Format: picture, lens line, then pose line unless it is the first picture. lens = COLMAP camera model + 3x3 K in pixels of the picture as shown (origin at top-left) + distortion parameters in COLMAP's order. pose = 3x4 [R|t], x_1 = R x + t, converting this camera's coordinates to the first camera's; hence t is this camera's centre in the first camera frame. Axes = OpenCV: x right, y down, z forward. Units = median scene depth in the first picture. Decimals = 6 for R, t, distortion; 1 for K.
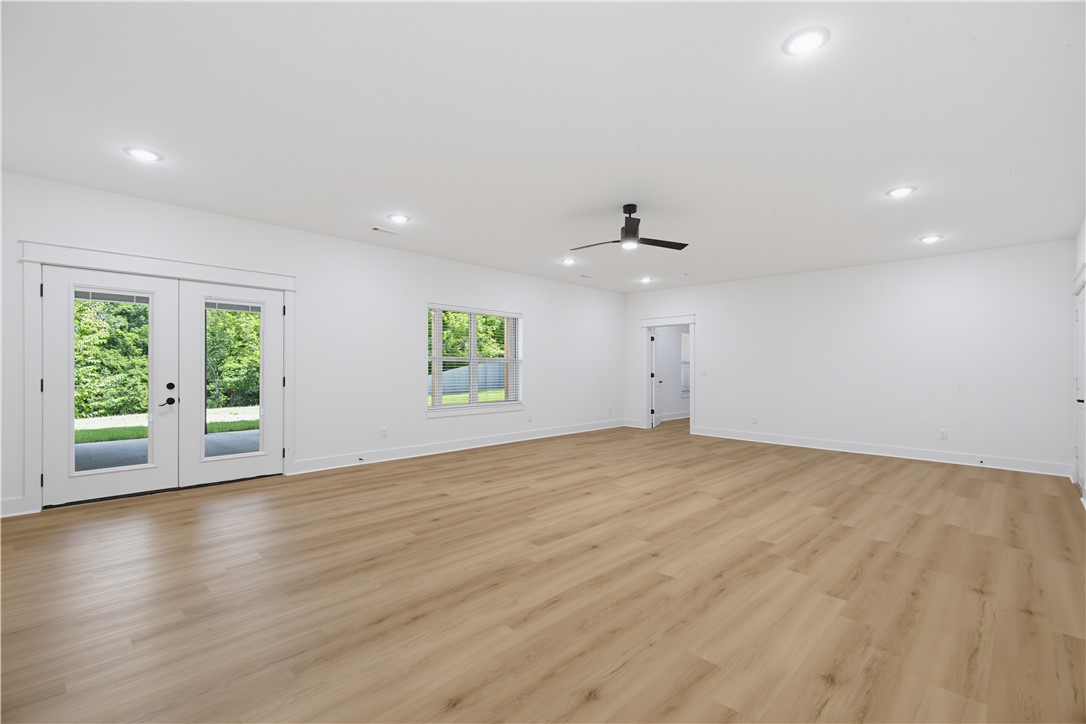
lens RADIAL K [[480.2, 0, 544.7], [0, 480.2, 365.1], [0, 0, 1]] dist [0.018205, -0.005968]
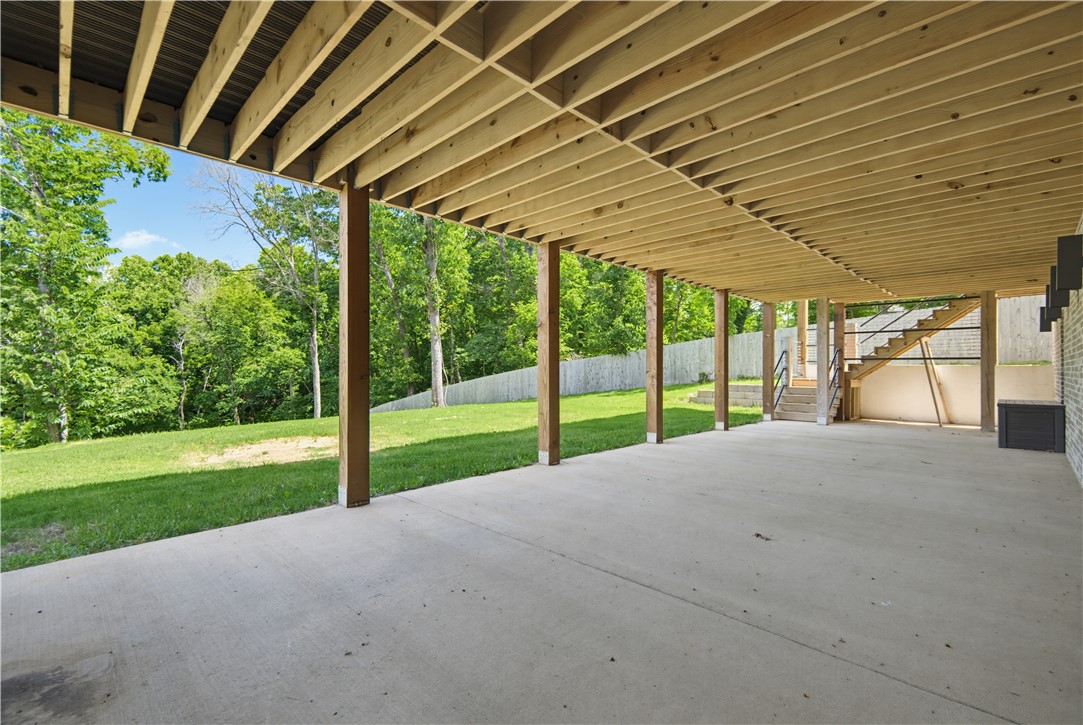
lens RADIAL K [[478.9, 0, 533.0], [0, 478.9, 365.9], [0, 0, 1]] dist [0.018205, -0.005968]
pose [[0.999885, 0.003308, -0.014825, -0.084833], [-0.003341, 0.999992, -0.002163, 0.000044], [0.014817, 0.002213, 0.999888, 0.082582]]
